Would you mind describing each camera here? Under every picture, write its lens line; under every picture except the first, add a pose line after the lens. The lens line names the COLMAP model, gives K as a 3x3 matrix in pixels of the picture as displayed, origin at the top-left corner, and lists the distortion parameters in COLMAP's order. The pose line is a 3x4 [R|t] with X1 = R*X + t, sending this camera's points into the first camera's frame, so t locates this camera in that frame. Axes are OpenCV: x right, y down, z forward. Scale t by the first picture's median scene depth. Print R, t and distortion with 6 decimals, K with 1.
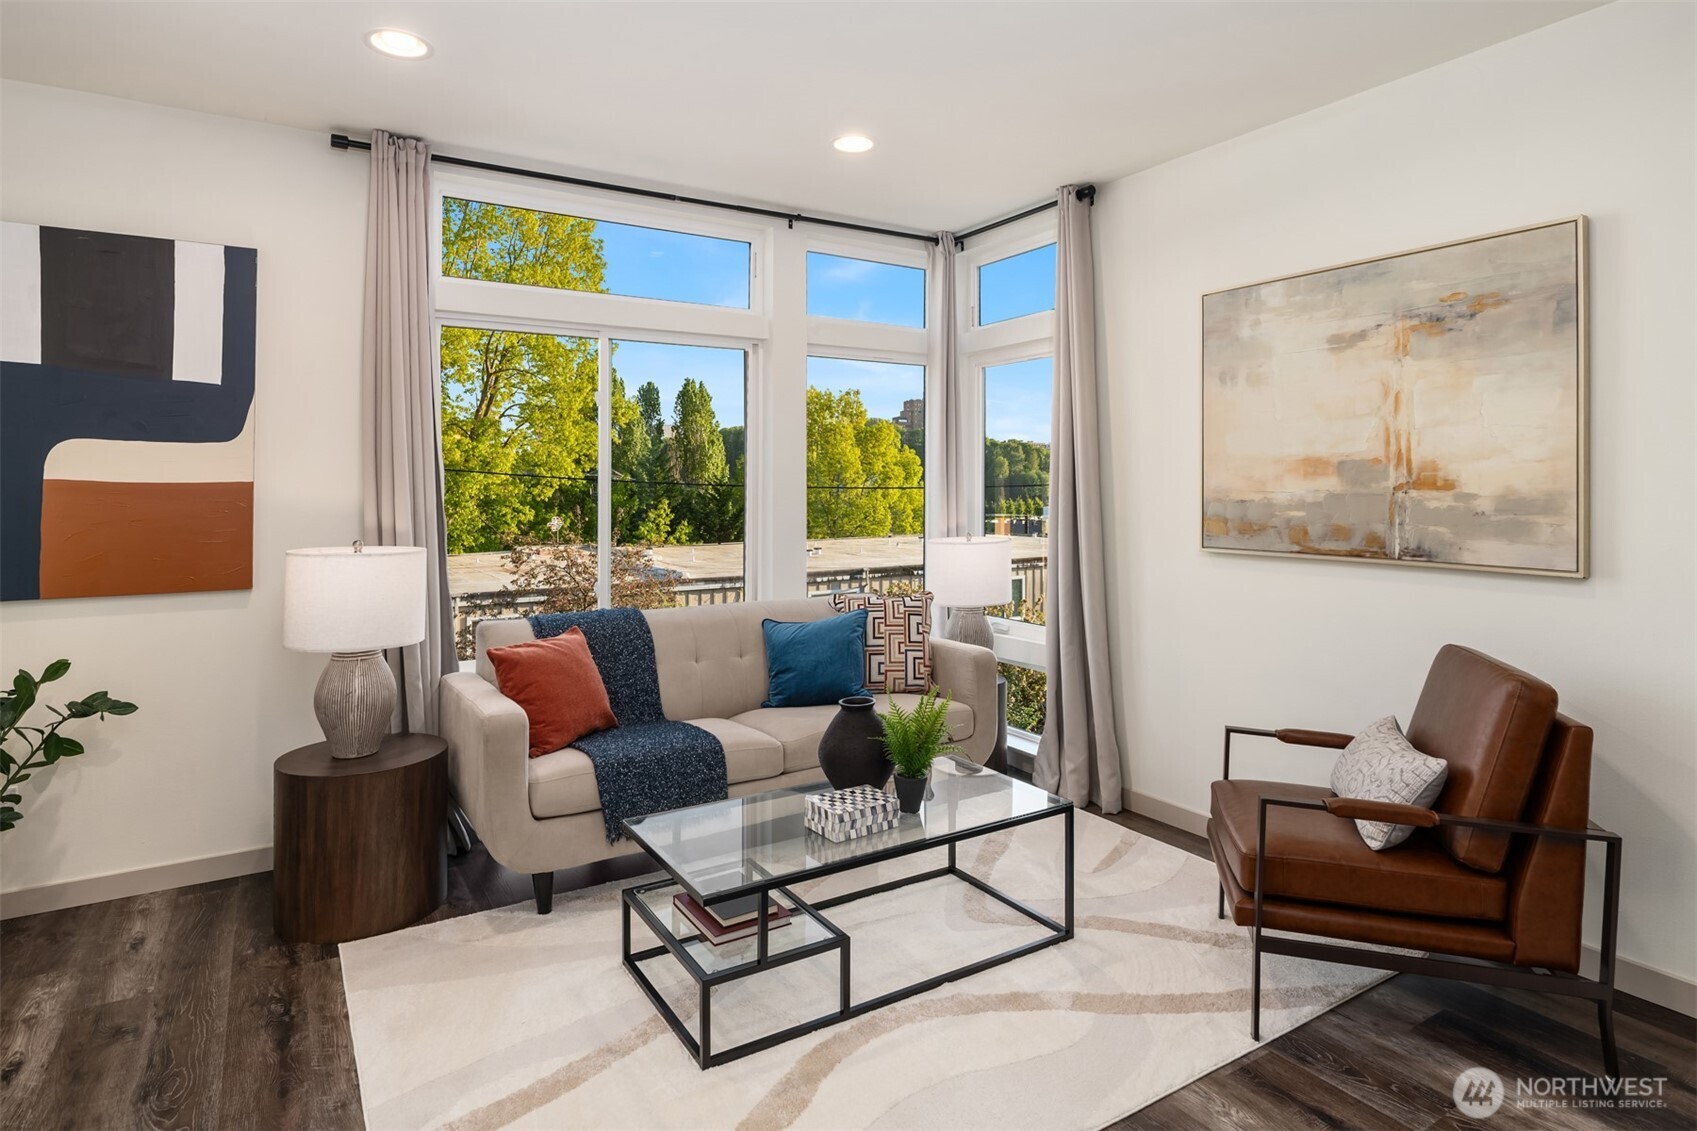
lens RADIAL K [[923.2, 0, 868.1], [0, 923.2, 484.6], [0, 0, 1]] dist [-0.002855, -0.004468]
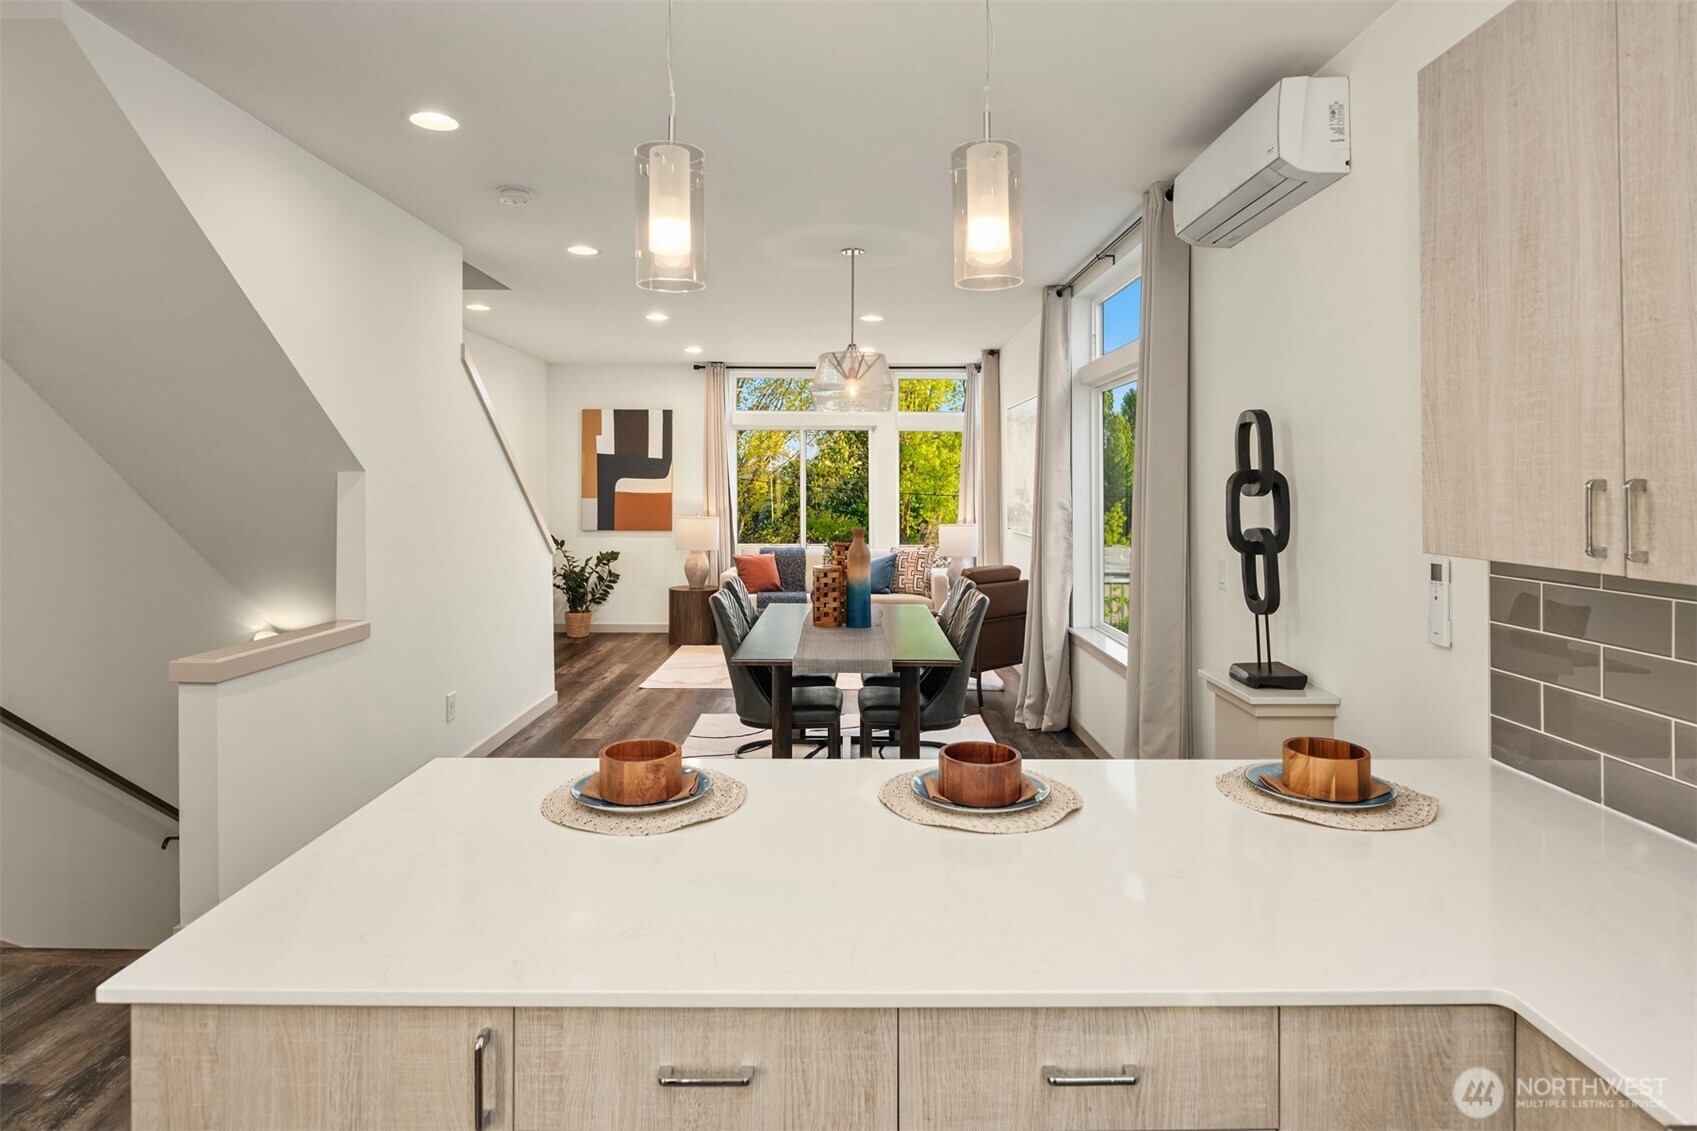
lens RADIAL K [[923.2, 0, 851.8], [0, 923.2, 480.5], [0, 0, 1]] dist [-0.002855, -0.004468]
pose [[0.843035, 0.003569, -0.537847, 1.339354], [-0.007335, 0.999961, -0.004861, -0.031064], [0.537809, 0.008043, 0.843028, -1.097480]]
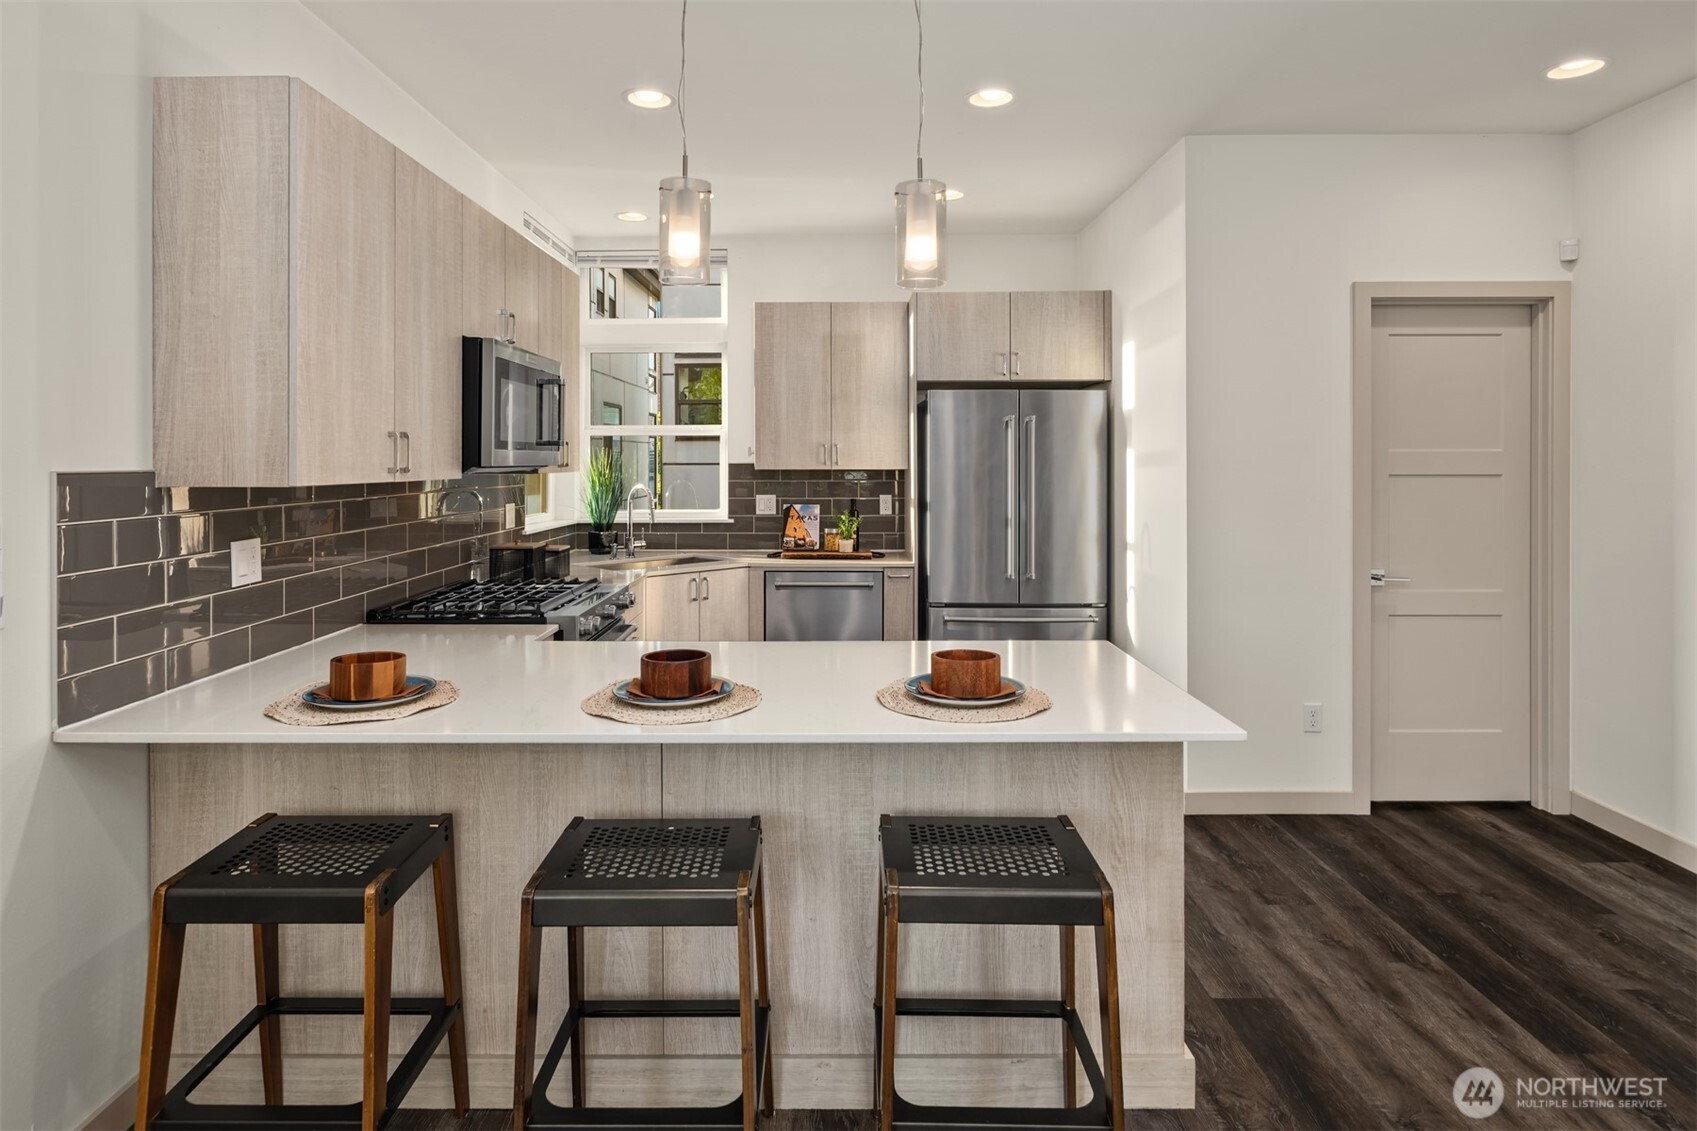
lens RADIAL K [[923.2, 0, 817.6], [0, 923.2, 471.6], [0, 0, 1]] dist [-0.002855, -0.004468]
pose [[-0.829036, -0.004420, 0.559178, 0.677904], [0.002687, 0.999926, 0.011888, -0.010568], [-0.559189, 0.011357, -0.828962, -0.140638]]
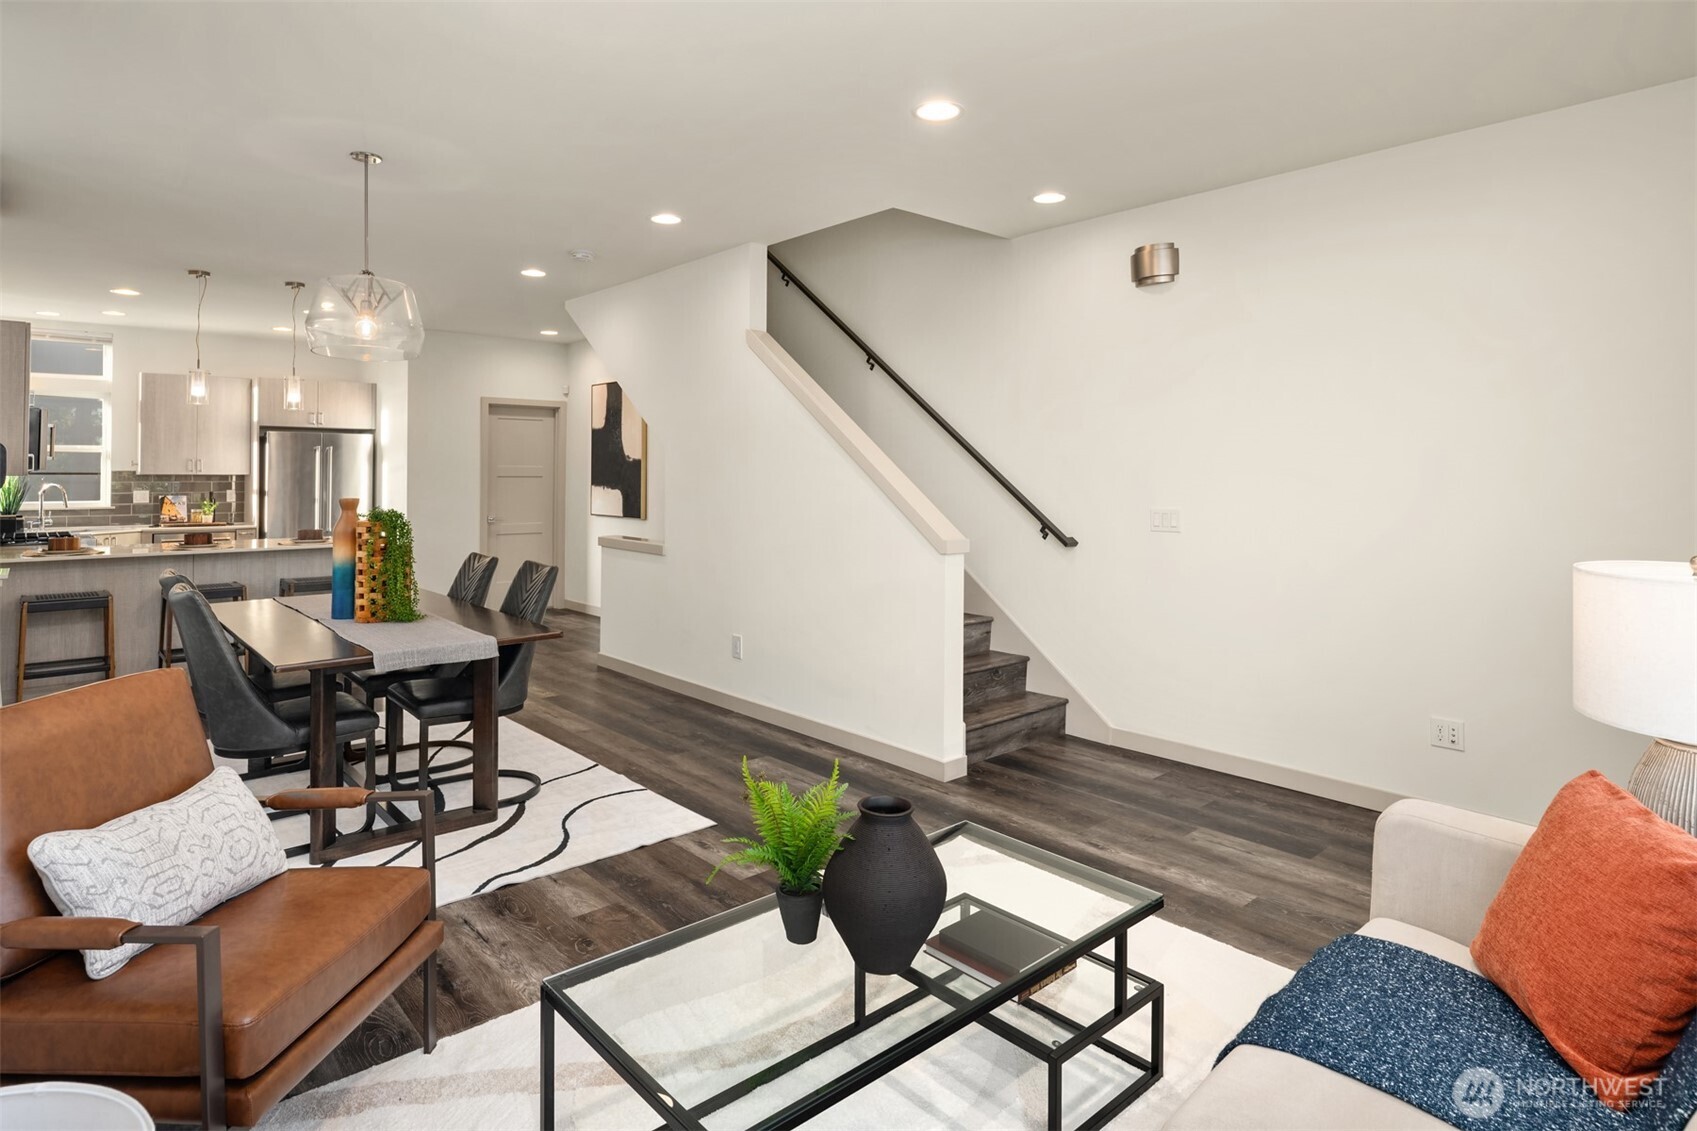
lens RADIAL K [[923.2, 0, 864.5], [0, 923.2, 463.0], [0, 0, 1]] dist [-0.002855, -0.004468]
pose [[-0.986111, -0.004677, -0.166024, 0.091612], [-0.002705, 0.999923, -0.012102, -0.001106], [0.166068, -0.011485, -0.986047, 1.453438]]
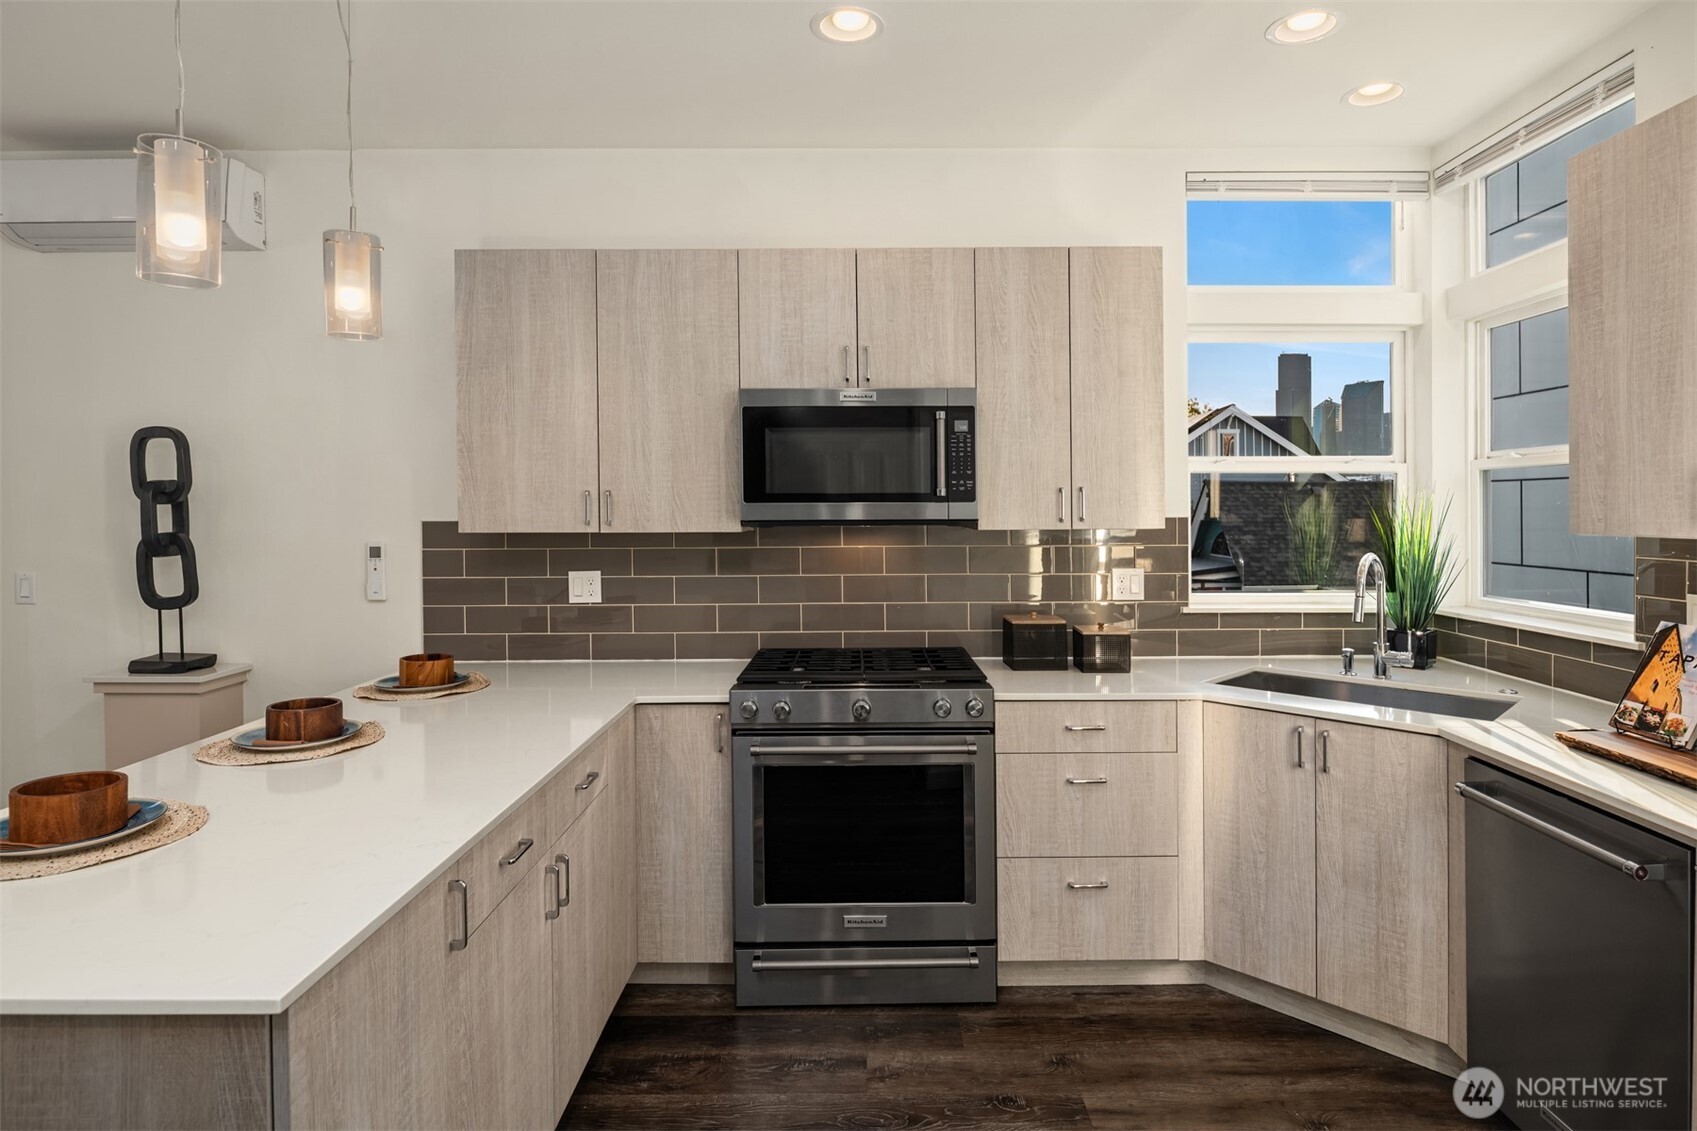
lens RADIAL K [[923.2, 0, 861.0], [0, 923.2, 532.2], [0, 0, 1]] dist [-0.002855, -0.004468]
pose [[0.537982, -0.020889, 0.842698, 0.770282], [0.002934, 0.999733, 0.022909, -0.014417], [-0.842951, -0.009852, 0.537899, -1.301839]]
